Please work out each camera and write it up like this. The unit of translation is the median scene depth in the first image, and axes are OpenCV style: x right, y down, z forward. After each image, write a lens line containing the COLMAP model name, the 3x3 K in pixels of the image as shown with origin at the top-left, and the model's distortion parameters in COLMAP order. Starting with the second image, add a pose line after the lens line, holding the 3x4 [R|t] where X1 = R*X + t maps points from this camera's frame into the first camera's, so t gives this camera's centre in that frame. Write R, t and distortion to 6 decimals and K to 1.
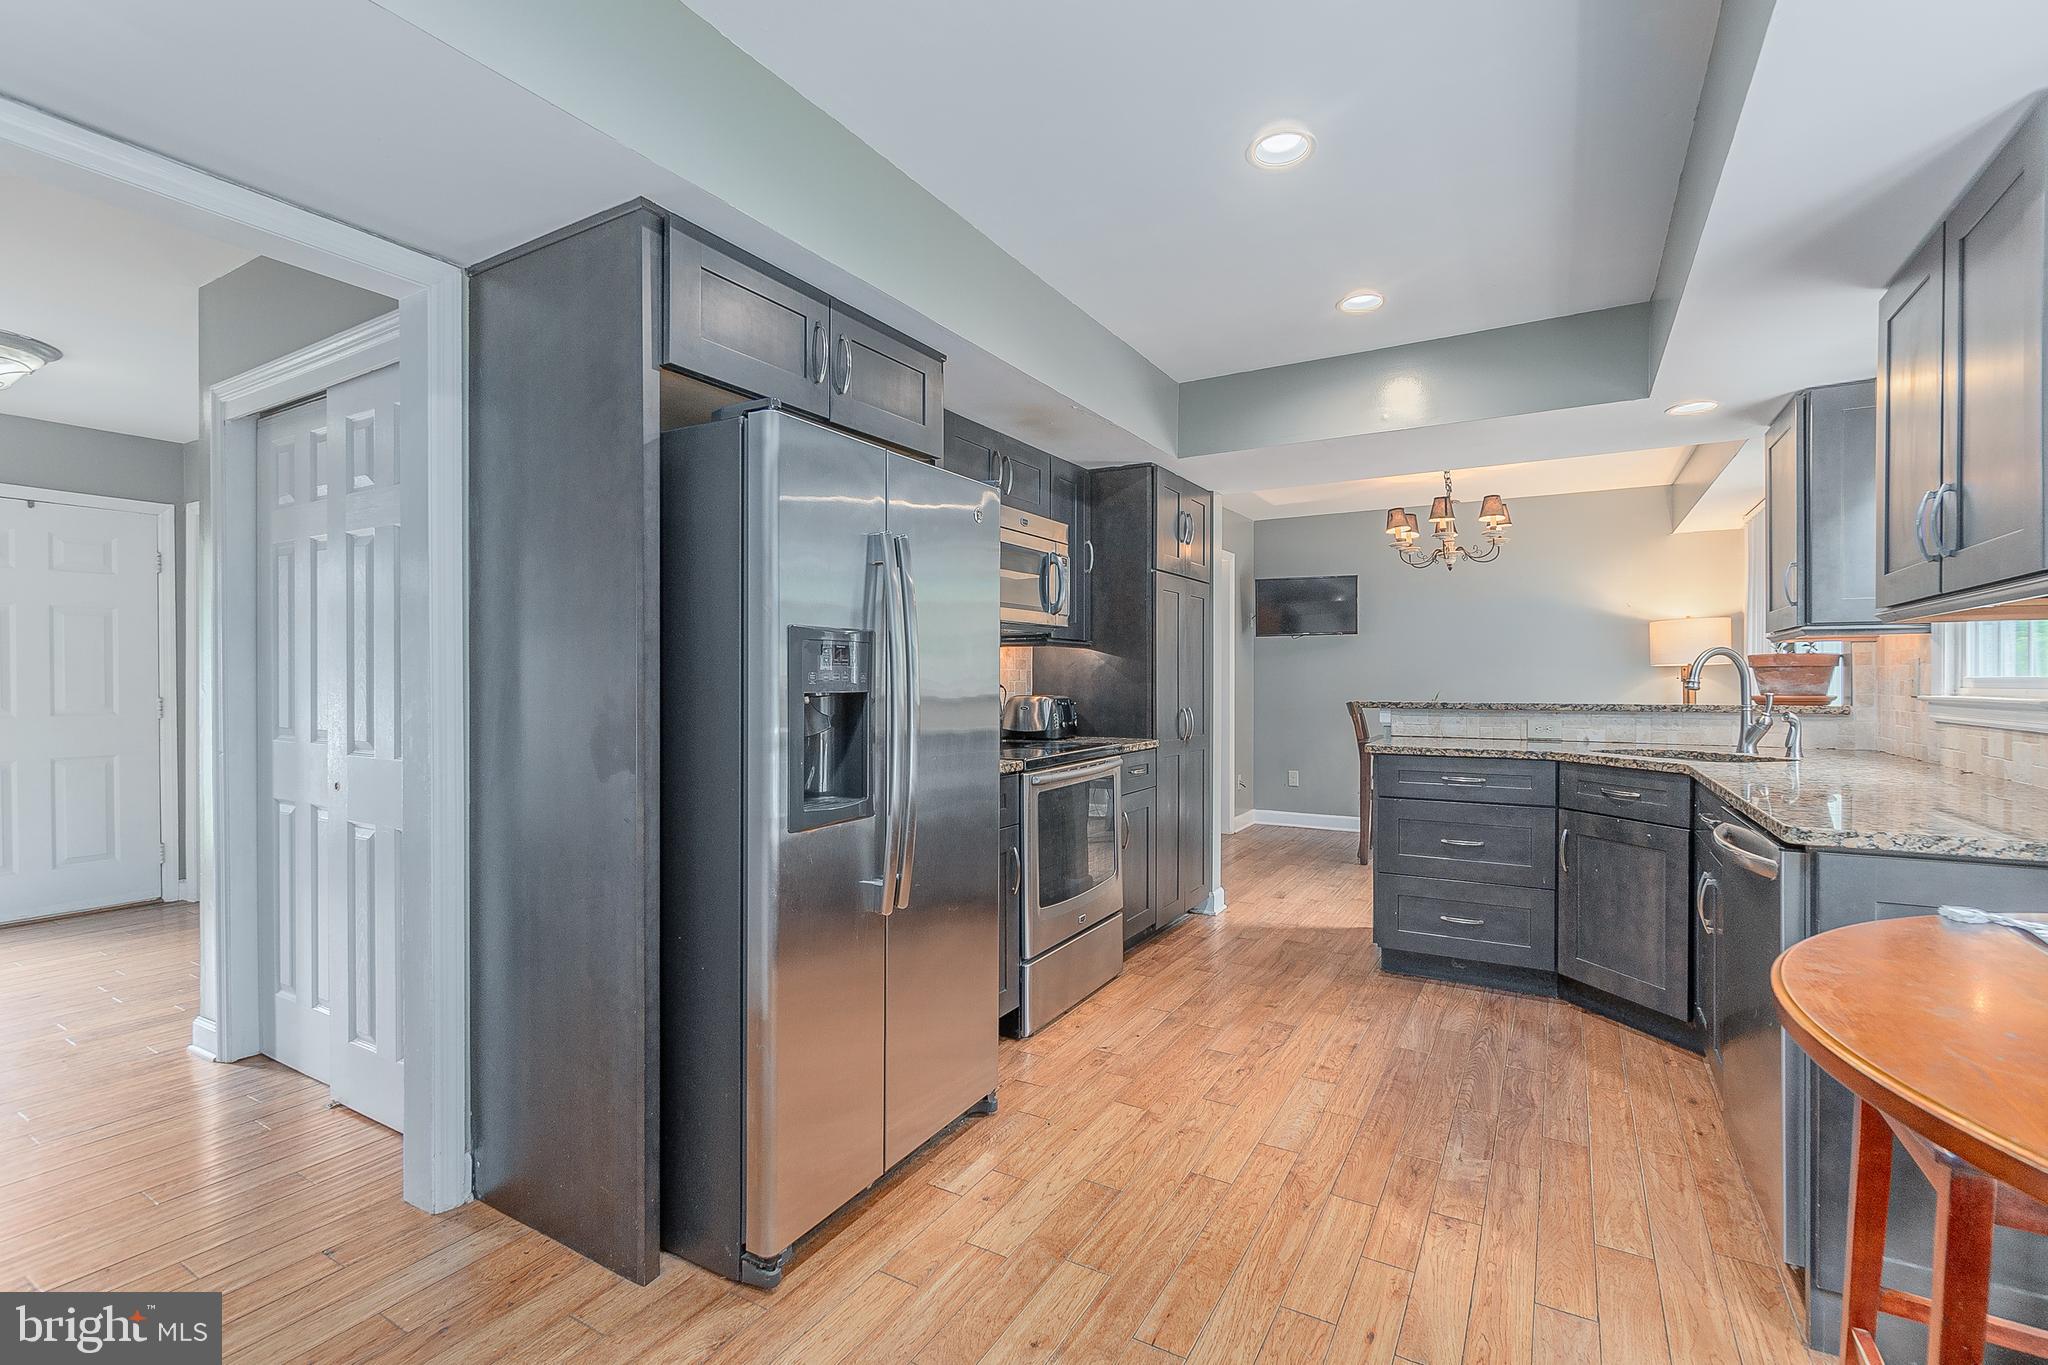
lens RADIAL K [[911.8, 0, 1008.2], [0, 911.8, 681.5], [0, 0, 1]] dist [-0.009465, 0.002014]
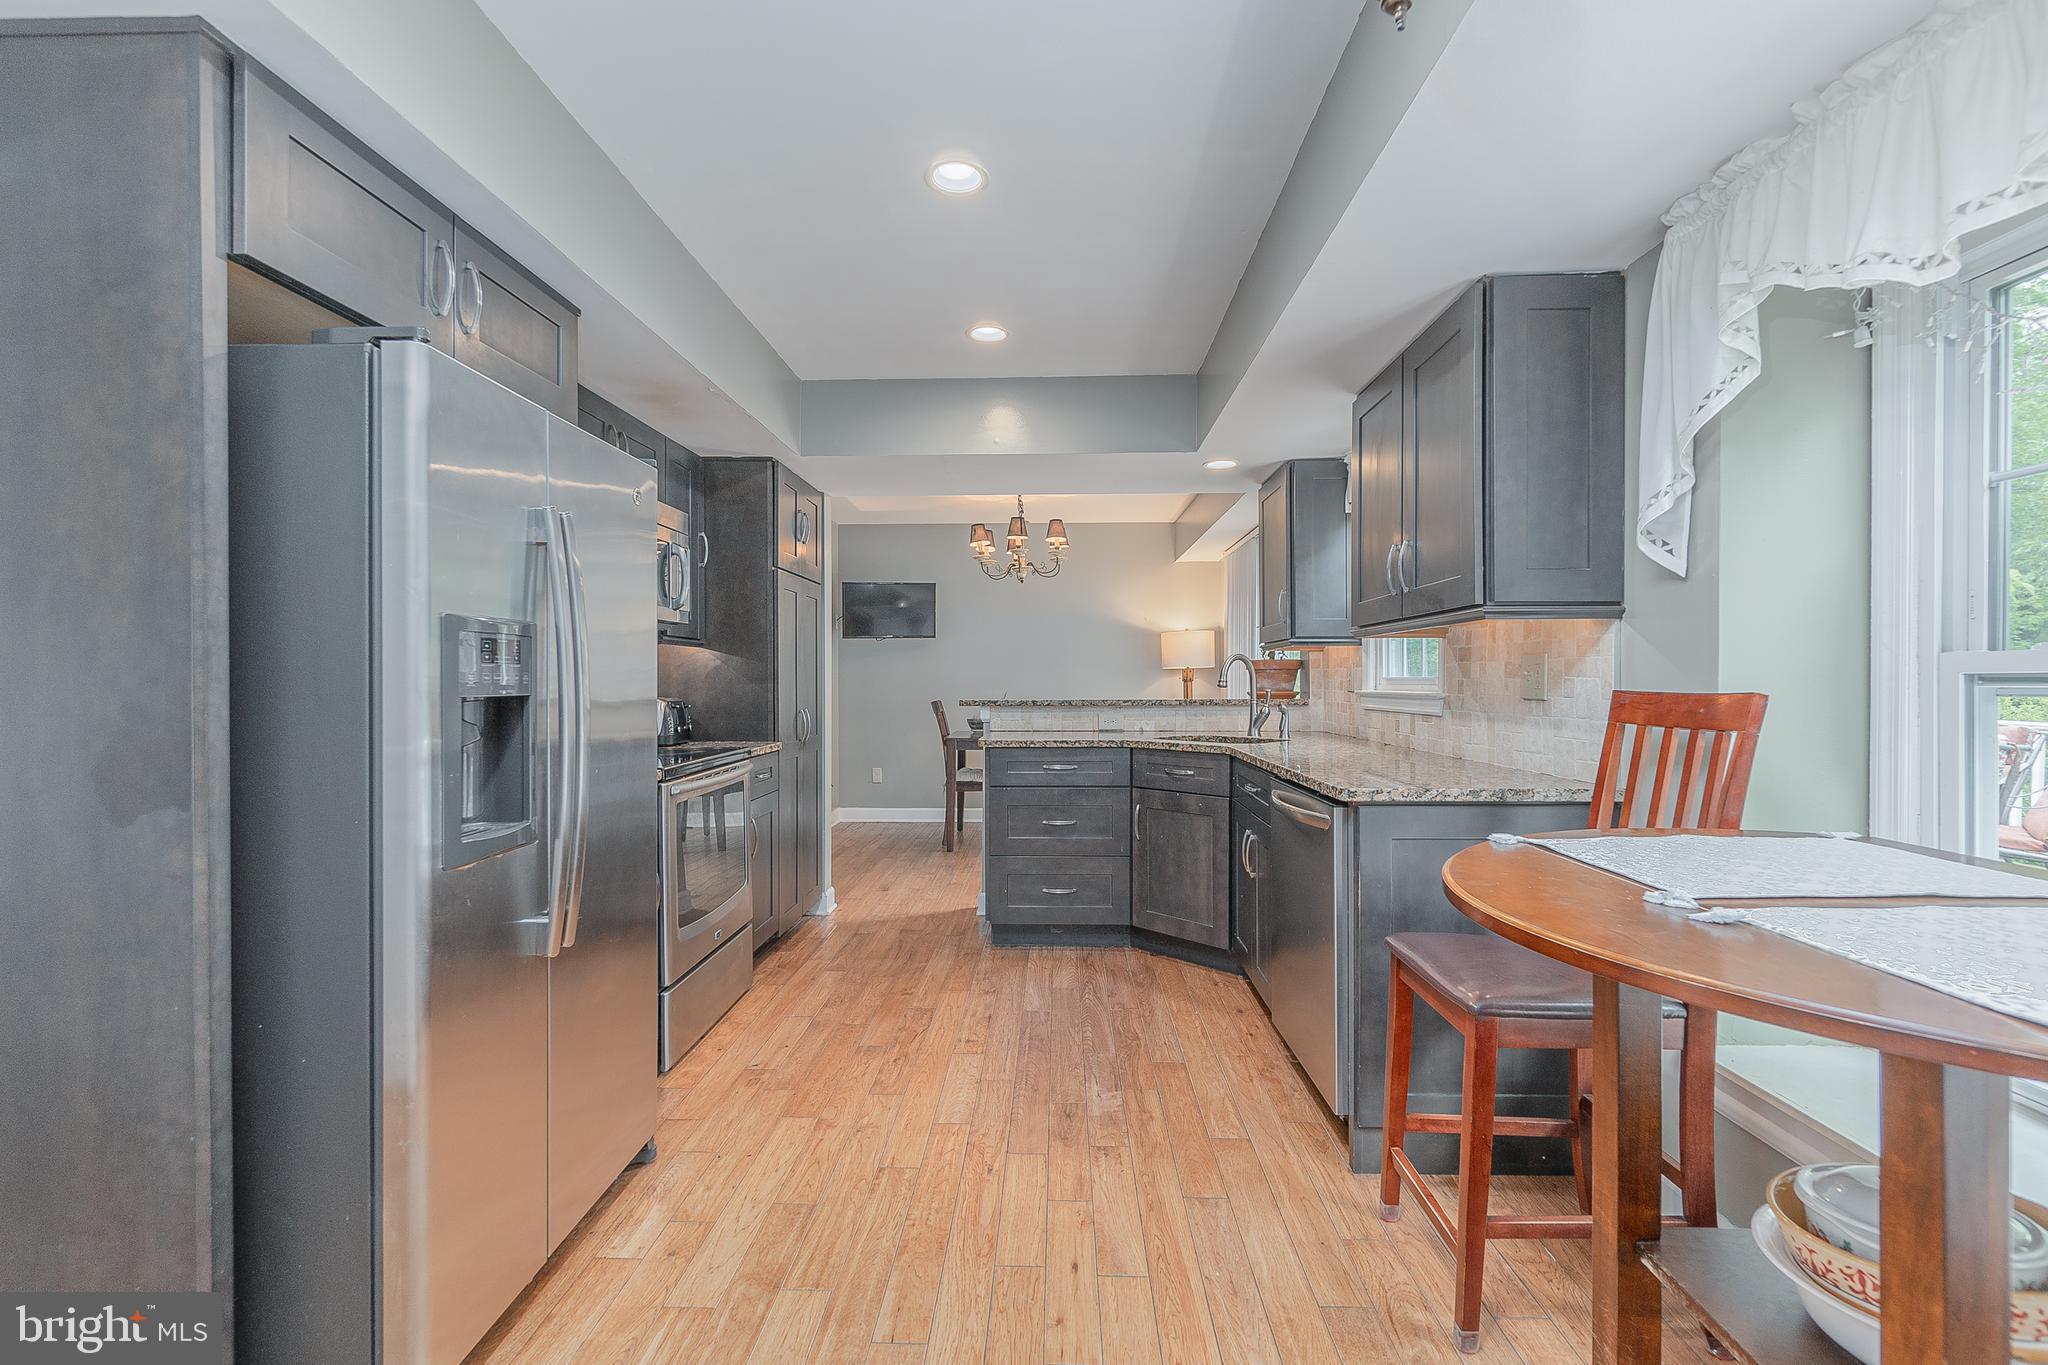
lens RADIAL K [[911.8, 0, 1023.8], [0, 911.8, 682.6], [0, 0, 1]] dist [-0.009465, 0.002014]
pose [[0.873883, -0.003717, 0.486122, -0.103382], [0.003659, 0.999993, 0.001067, 0.000520], [-0.486123, 0.000846, 0.873890, 0.026643]]
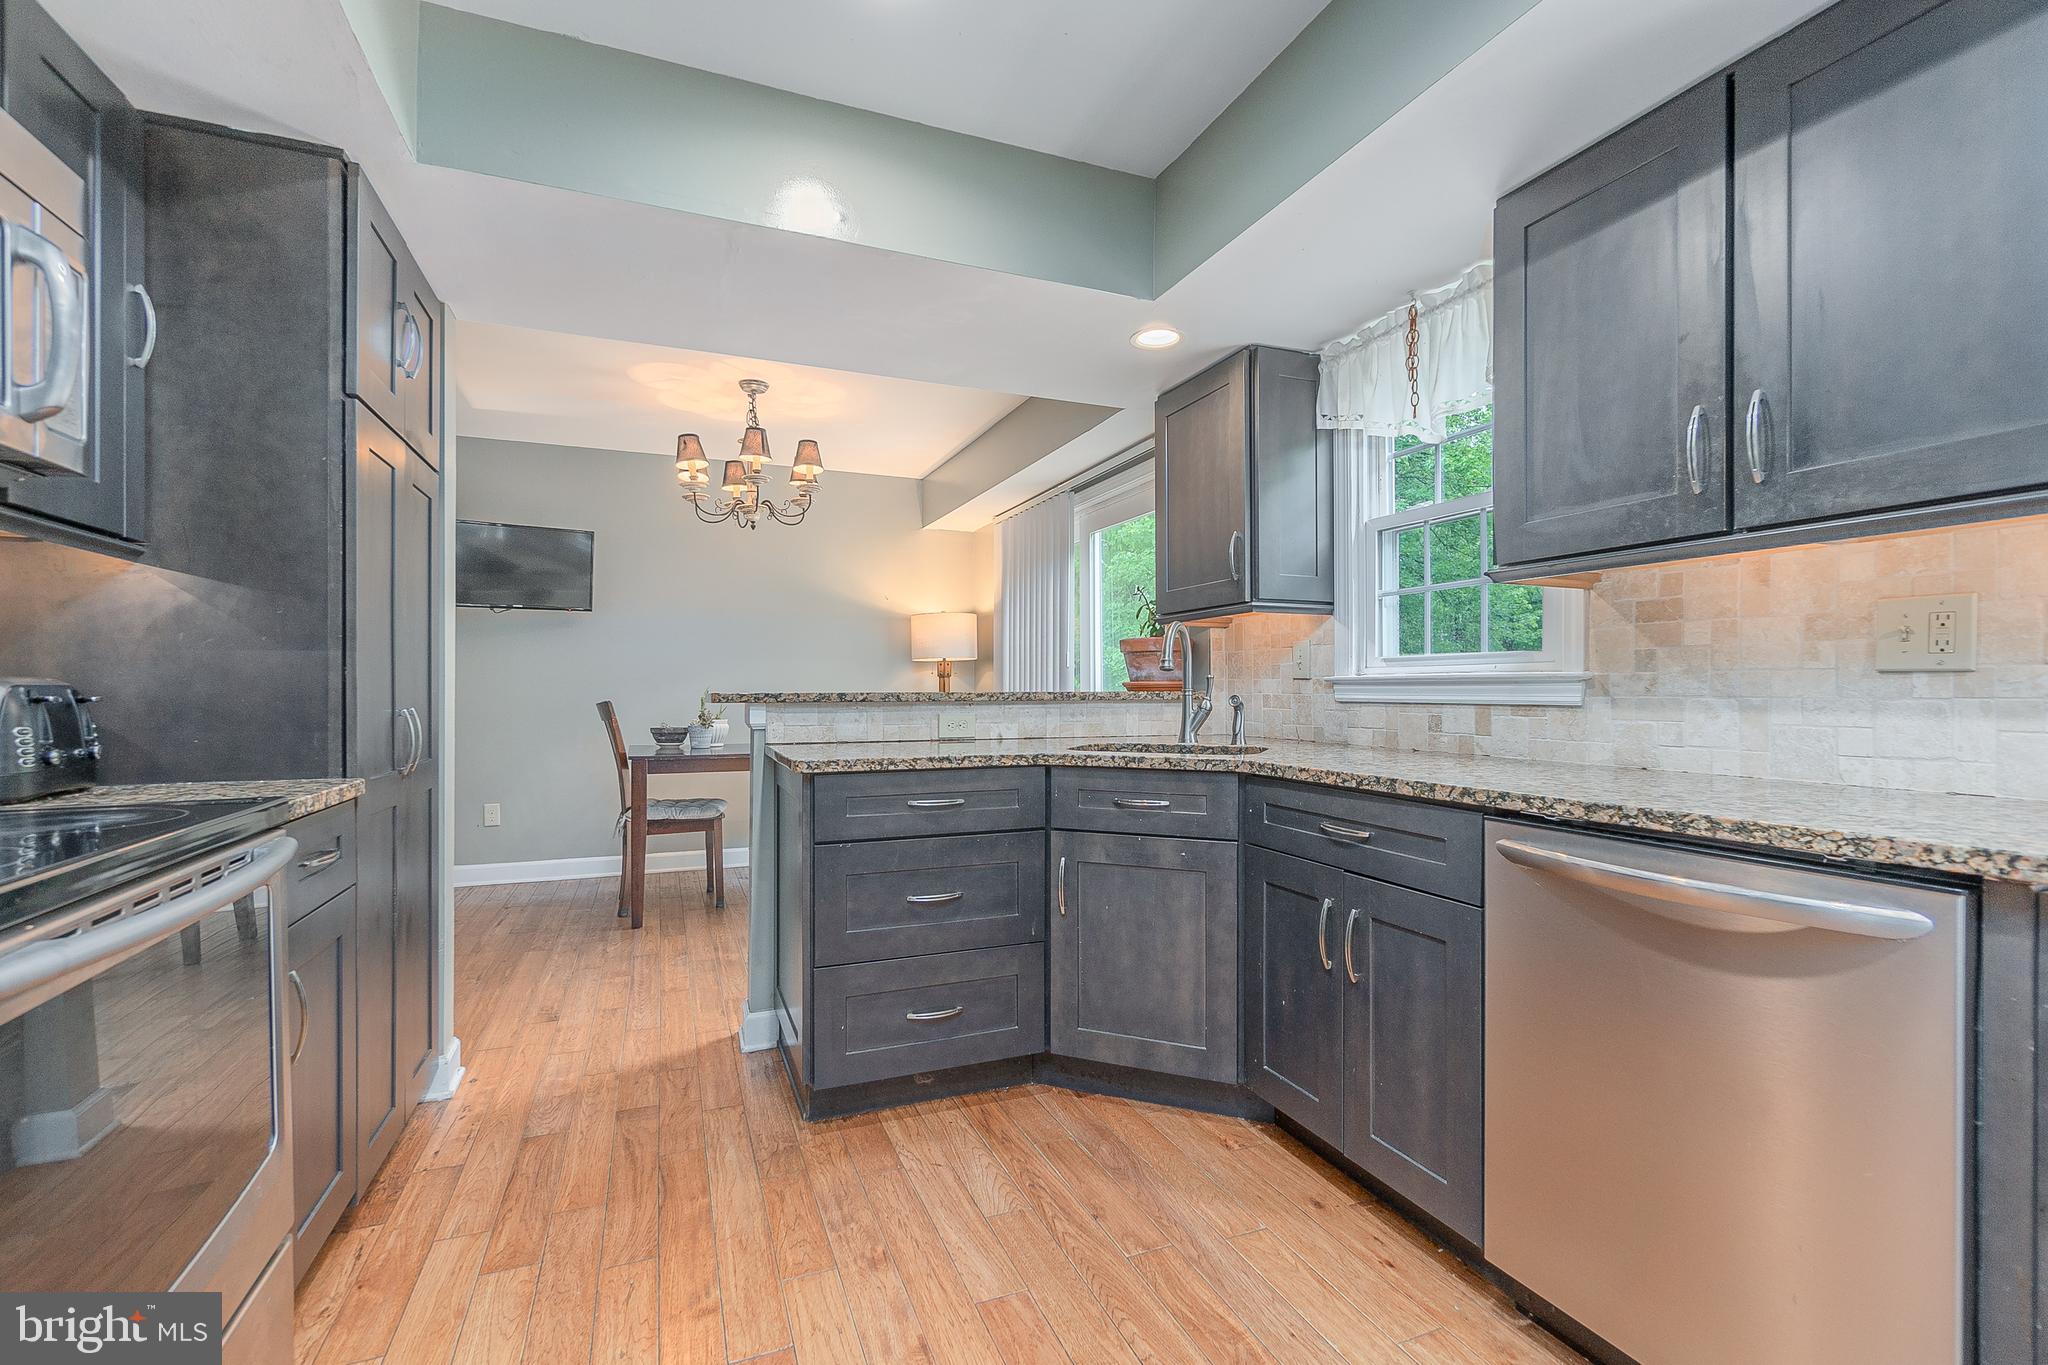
lens RADIAL K [[911.8, 0, 1033.9], [0, 911.8, 690.2], [0, 0, 1]] dist [-0.009465, 0.002014]
pose [[0.595202, -0.001669, 0.803575, 0.005251], [0.001374, 0.999998, 0.001059, 0.026907], [-0.803575, 0.000474, 0.595203, 0.599262]]
